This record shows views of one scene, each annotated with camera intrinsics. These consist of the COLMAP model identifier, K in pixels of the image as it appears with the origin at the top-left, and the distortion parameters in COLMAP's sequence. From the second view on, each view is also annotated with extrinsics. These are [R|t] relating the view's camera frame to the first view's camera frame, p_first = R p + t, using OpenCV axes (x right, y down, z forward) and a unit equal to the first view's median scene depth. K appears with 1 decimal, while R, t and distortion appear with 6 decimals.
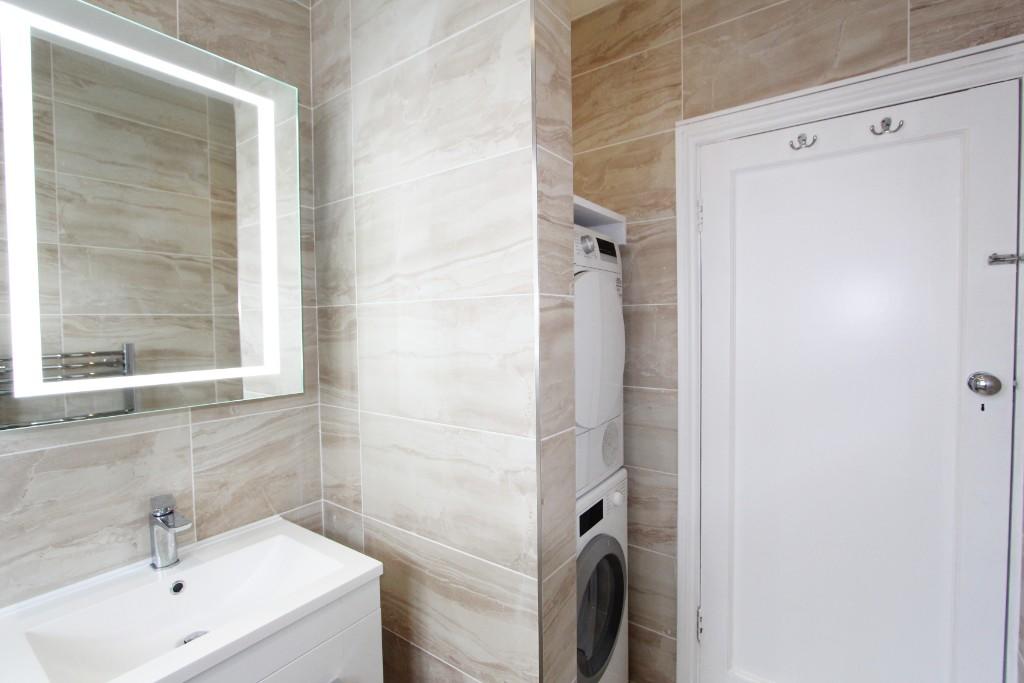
lens RADIAL K [[472.9, 0, 515.5], [0, 472.9, 340.0], [0, 0, 1]] dist [-0.001957, -0.000230]
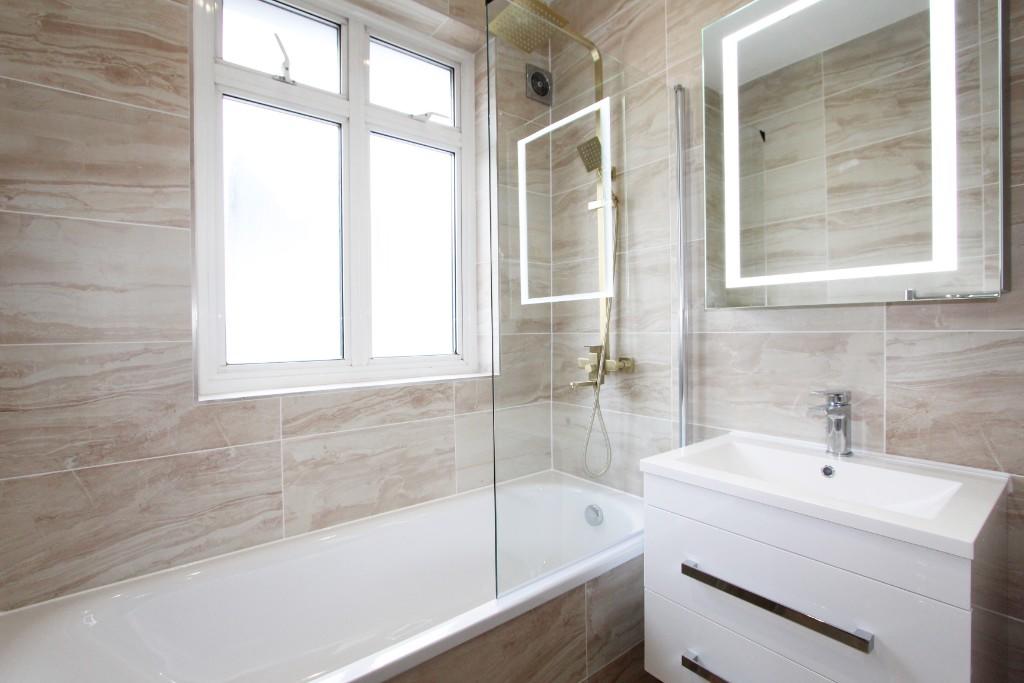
lens RADIAL K [[472.9, 0, 515.0], [0, 472.9, 332.5], [0, 0, 1]] dist [-0.001957, -0.000230]
pose [[-0.274361, 0.017919, -0.961460, 0.438284], [-0.023384, 0.999406, 0.025299, 0.169795], [0.961342, 0.029423, -0.273779, 0.517820]]
